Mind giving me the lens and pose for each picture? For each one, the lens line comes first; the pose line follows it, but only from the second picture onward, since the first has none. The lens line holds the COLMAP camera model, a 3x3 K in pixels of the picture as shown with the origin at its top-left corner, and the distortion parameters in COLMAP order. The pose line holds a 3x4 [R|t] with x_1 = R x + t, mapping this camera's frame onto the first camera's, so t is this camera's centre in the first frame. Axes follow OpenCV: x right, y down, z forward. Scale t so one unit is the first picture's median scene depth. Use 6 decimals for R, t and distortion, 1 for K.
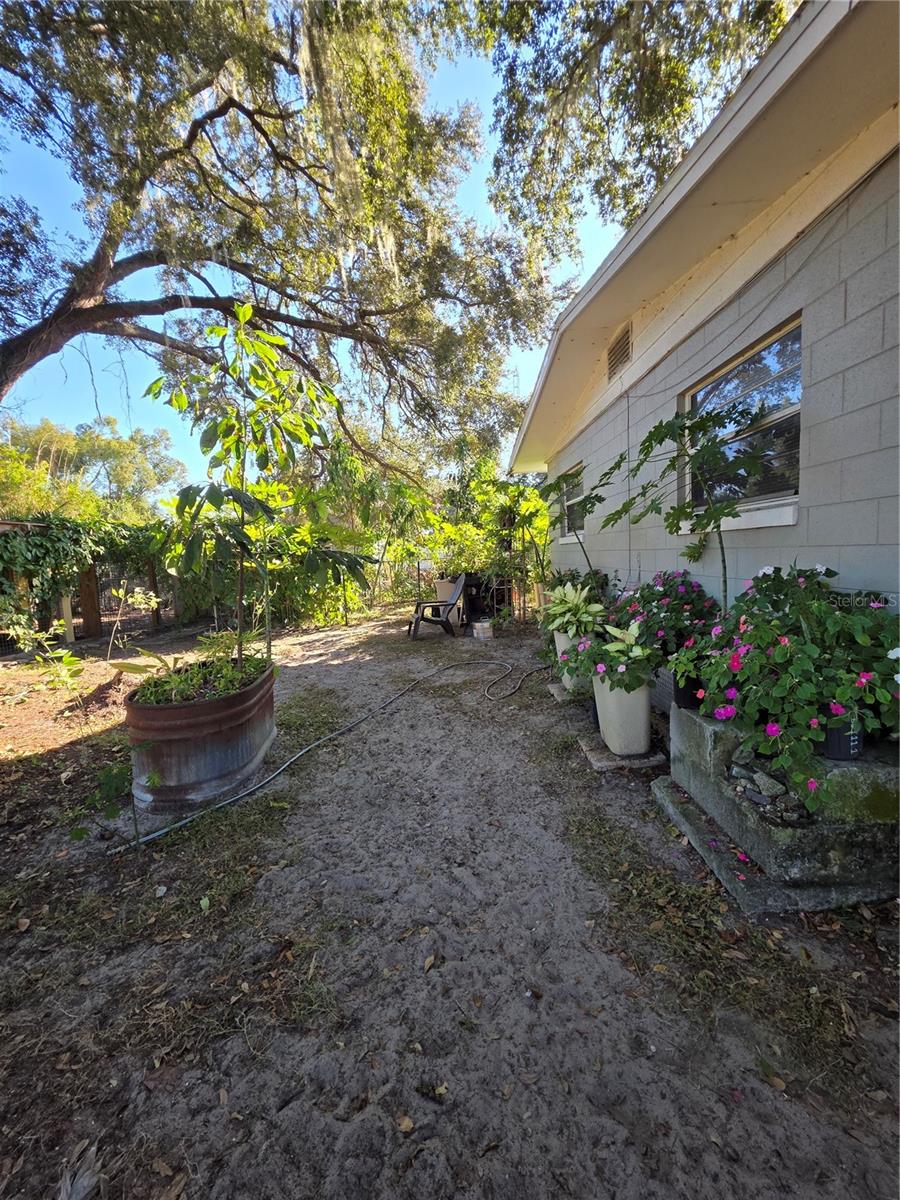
lens RADIAL K [[480.9, 0, 458.4], [0, 480.9, 597.4], [0, 0, 1]] dist [0.001936, -0.000754]
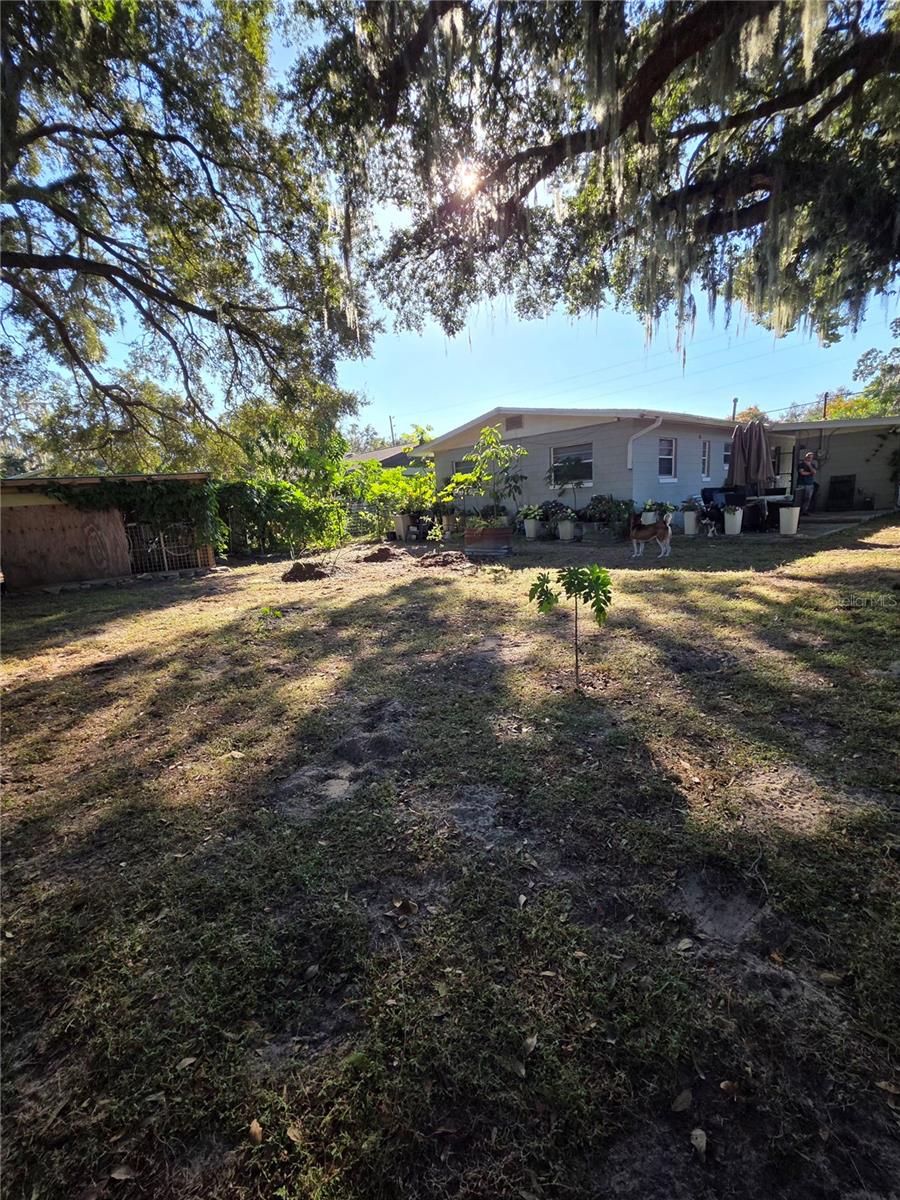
lens RADIAL K [[513.5, 0, 450.8], [0, 513.5, 600.0], [0, 0, 1]] dist [0.003393, -0.001461]
pose [[0.782866, -0.115959, 0.611289, -0.869897], [0.074845, 0.992896, 0.092496, 0.092845], [-0.617672, -0.026660, 0.785984, -0.517301]]
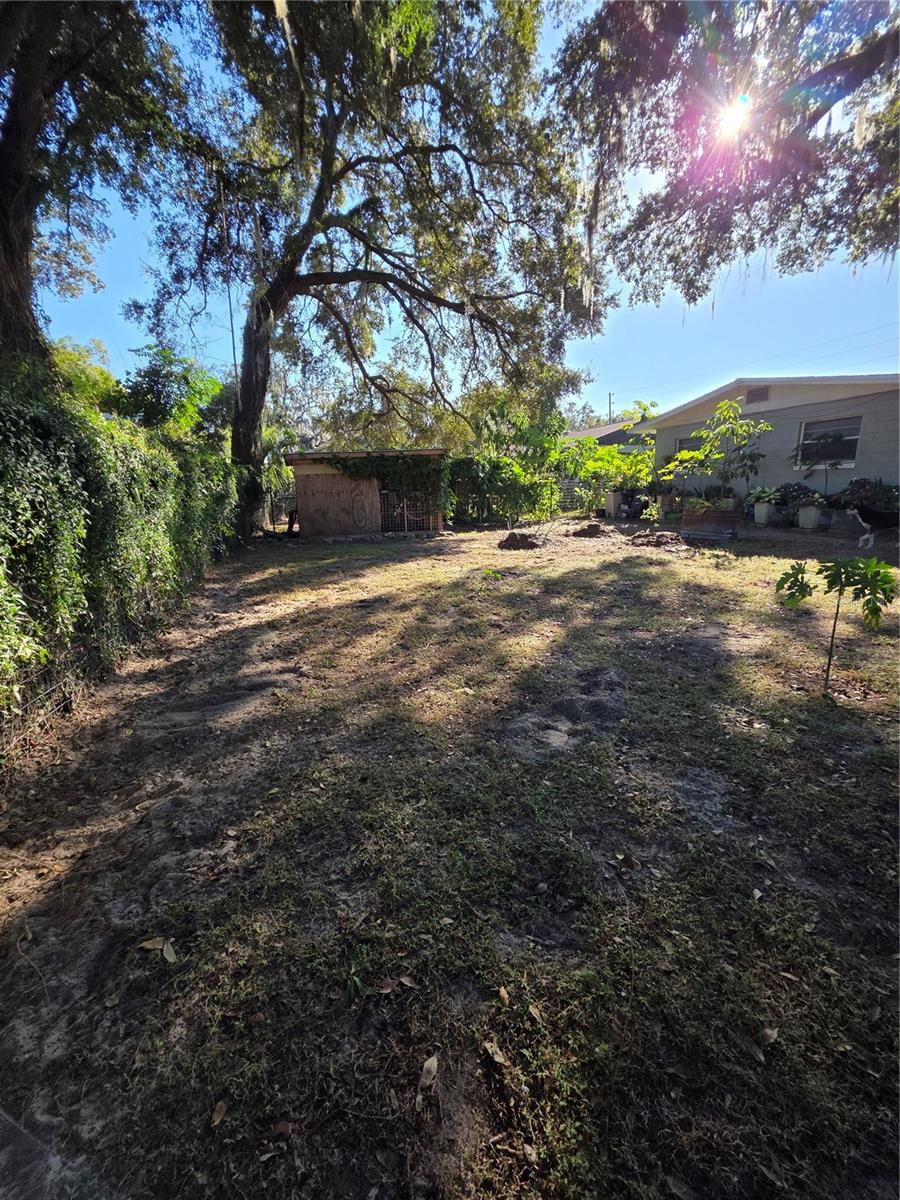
lens RADIAL K [[480.9, 0, 448.4], [0, 480.9, 598.8], [0, 0, 1]] dist [0.001936, -0.000754]
pose [[0.965044, -0.037644, 0.259369, -0.887065], [0.002915, 0.991112, 0.133000, 0.093994], [-0.262070, -0.127595, 0.956577, -0.511607]]
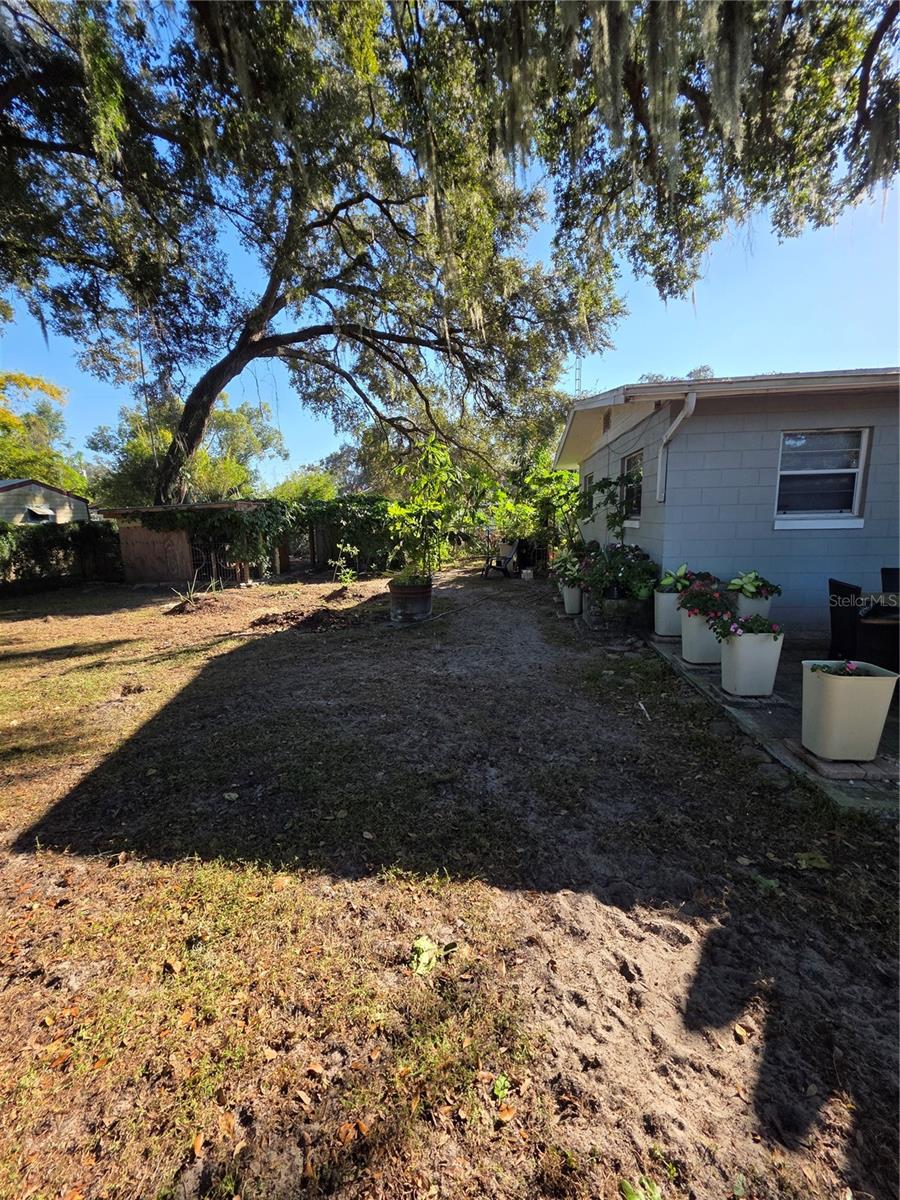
lens RADIAL K [[480.9, 0, 448.6], [0, 480.9, 594.5], [0, 0, 1]] dist [0.001936, -0.000754]
pose [[0.988820, 0.044224, -0.142402, 0.013834], [-0.032949, 0.996203, 0.080587, 0.007706], [0.145425, -0.074995, 0.986523, -0.432485]]
